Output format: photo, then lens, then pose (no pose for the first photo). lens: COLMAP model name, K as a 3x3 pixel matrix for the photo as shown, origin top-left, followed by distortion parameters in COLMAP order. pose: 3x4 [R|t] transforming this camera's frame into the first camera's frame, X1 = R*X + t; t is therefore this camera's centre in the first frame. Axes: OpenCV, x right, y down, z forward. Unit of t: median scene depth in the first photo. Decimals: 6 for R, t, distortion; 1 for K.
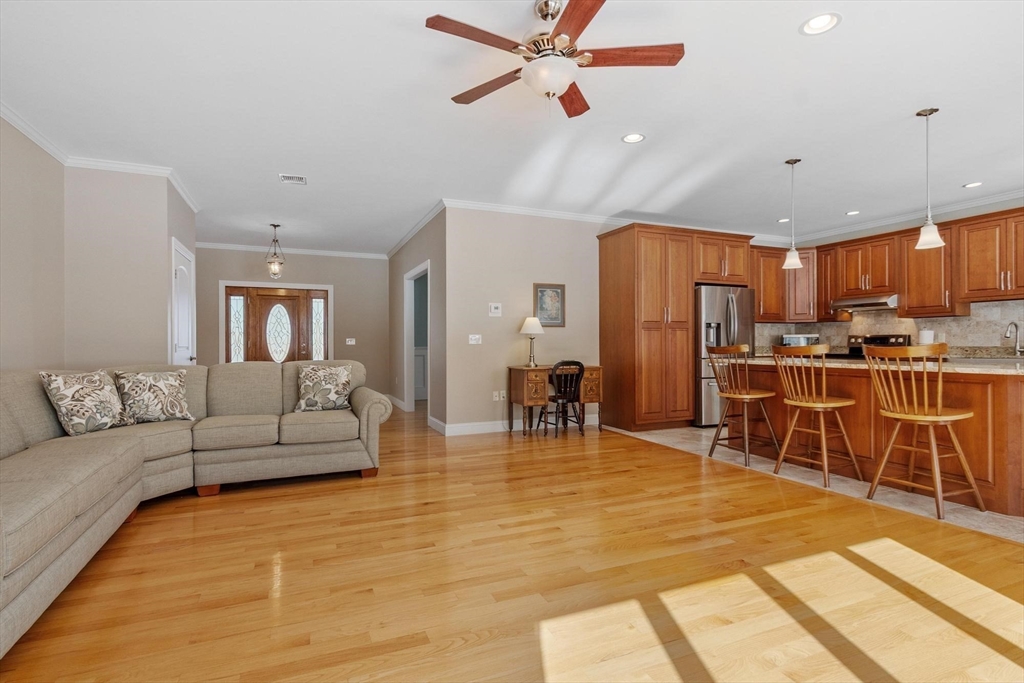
lens RADIAL K [[499.3, 0, 512.4], [0, 499.3, 343.9], [0, 0, 1]] dist [0.003690, 0.001270]
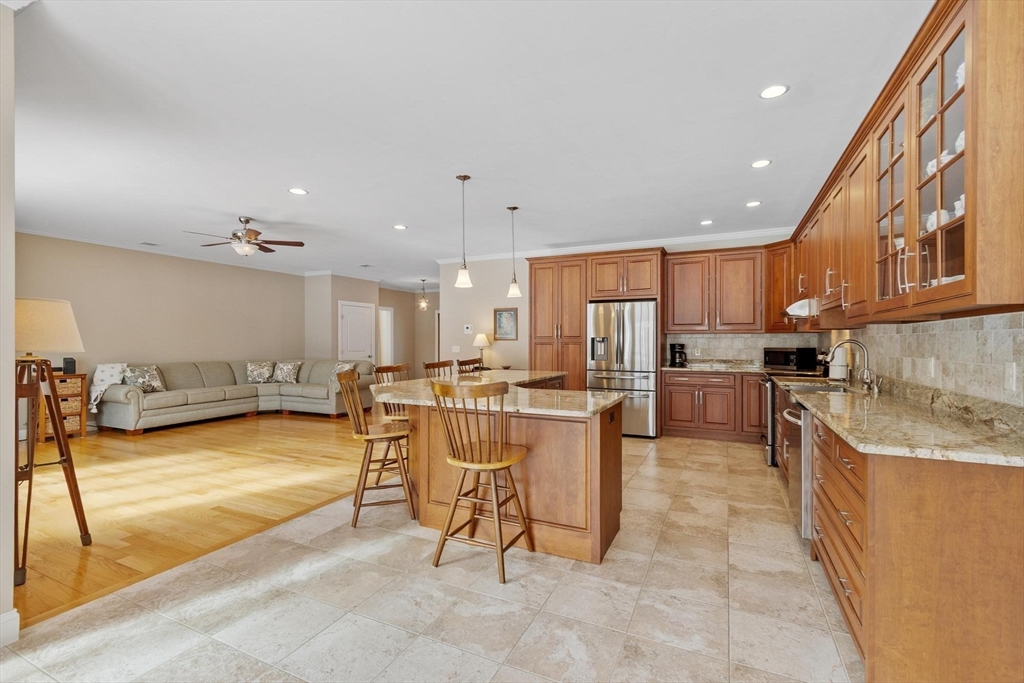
lens RADIAL K [[457.6, 0, 508.2], [0, 457.6, 345.5], [0, 0, 1]] dist [0.001476, 0.001820]
pose [[0.655448, 0.011238, -0.755157, 1.053194], [-0.002650, 0.999917, 0.012581, -0.037588], [0.755236, -0.006245, 0.655424, 0.206757]]
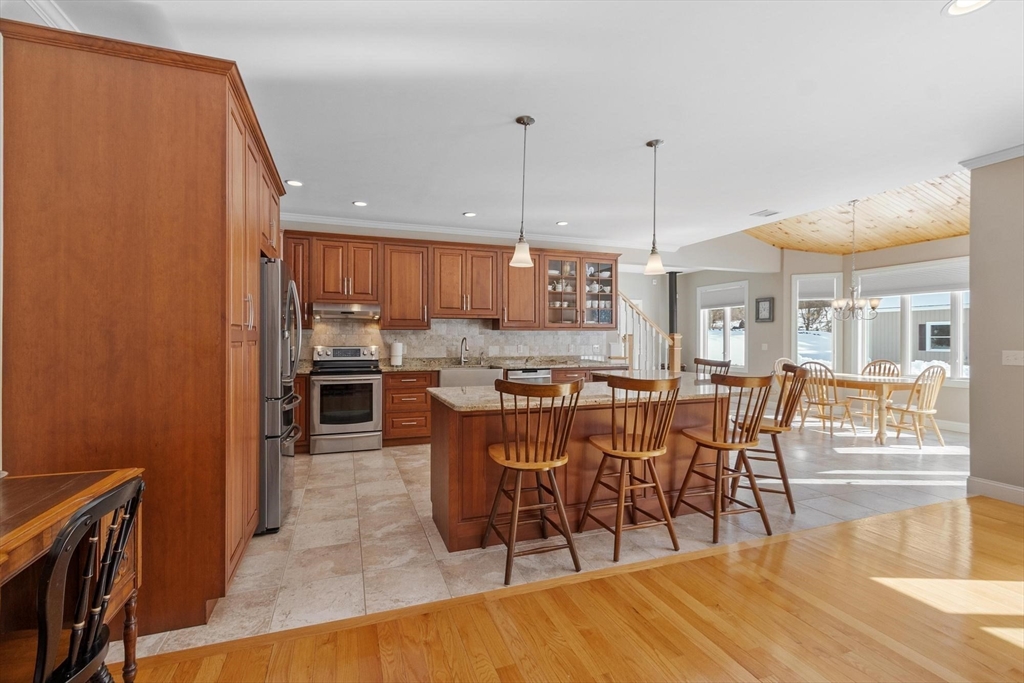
lens RADIAL K [[457.6, 0, 505.8], [0, 457.6, 341.1], [0, 0, 1]] dist [0.001476, 0.001820]
pose [[0.064117, -0.001701, 0.997941, -0.081447], [-0.000868, 0.999998, 0.001760, -0.032631], [-0.997942, -0.000979, 0.064115, 0.747273]]
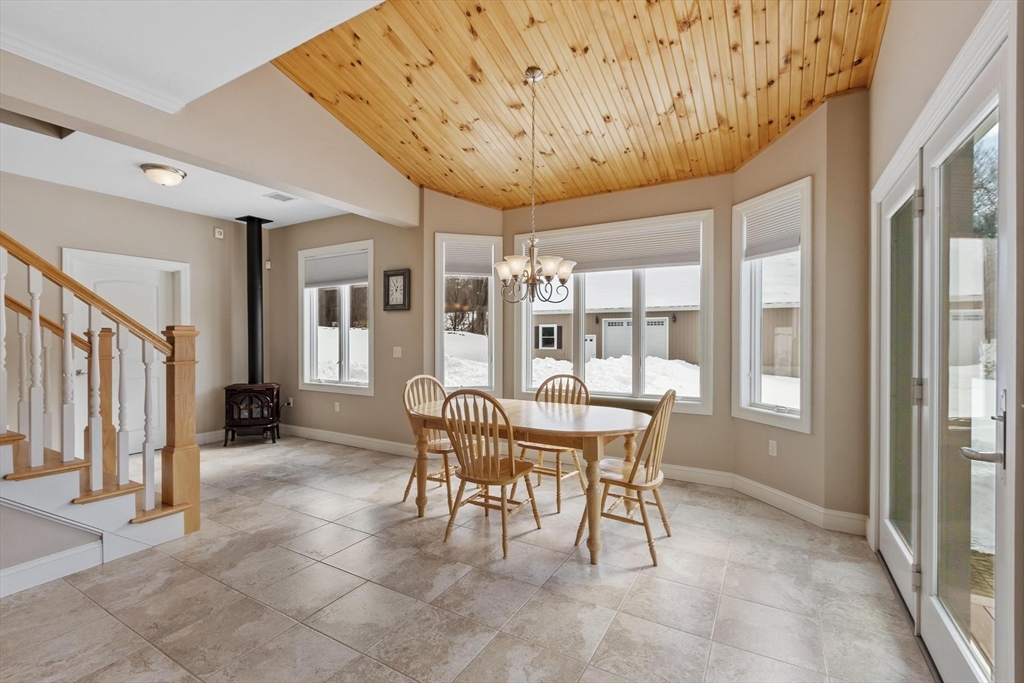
lens RADIAL K [[457.6, 0, 506.6], [0, 457.6, 334.6], [0, 0, 1]] dist [0.001476, 0.001820]
pose [[-0.590693, 0.009927, 0.806836, 0.573942], [0.000376, 0.999928, -0.012027, -0.035308], [-0.806897, -0.006801, -0.590653, 0.379822]]
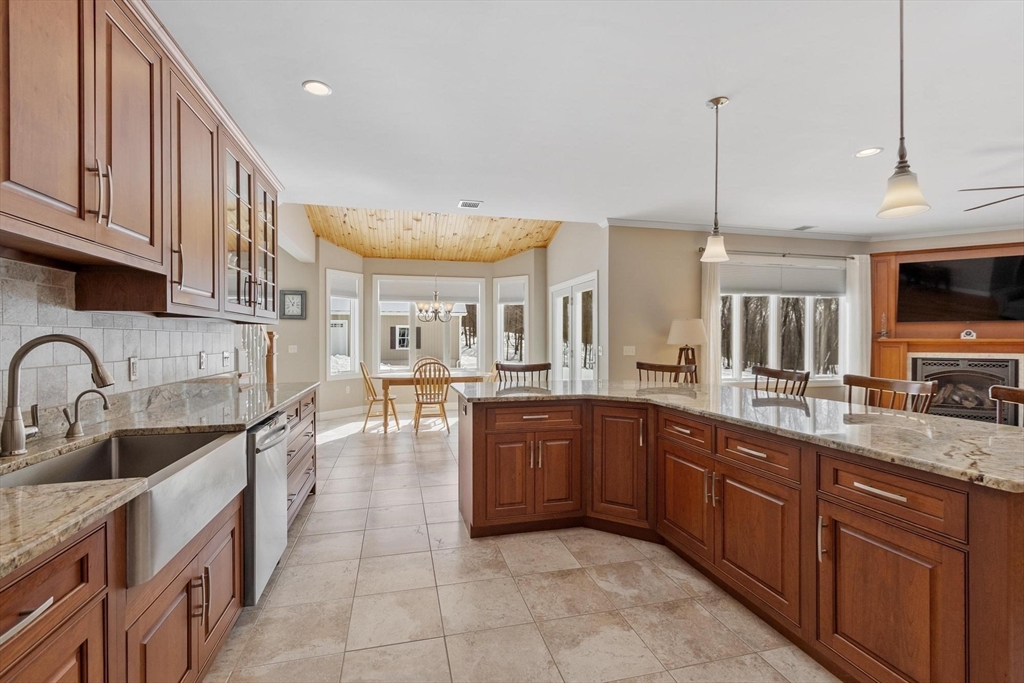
lens RADIAL K [[457.6, 0, 508.3], [0, 457.6, 339.9], [0, 0, 1]] dist [0.001476, 0.001820]
pose [[-0.987147, 0.004234, 0.159761, 0.631838], [0.004439, 0.999990, 0.000927, -0.035339], [-0.159755, 0.001624, -0.987155, 1.105852]]
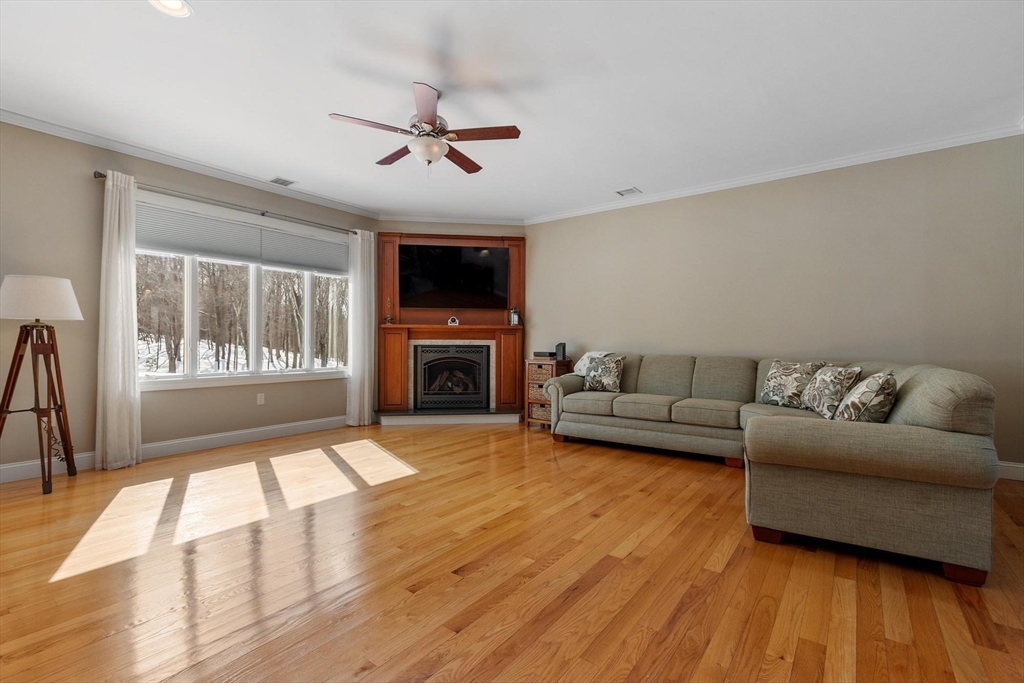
lens RADIAL K [[457.6, 0, 510.1], [0, 457.6, 344.7], [0, 0, 1]] dist [0.001476, 0.001820]
pose [[-0.865039, 0.003013, -0.501696, 0.209745], [-0.001133, 0.999968, 0.007959, 0.001506], [0.501704, 0.007453, -0.865007, 0.904897]]
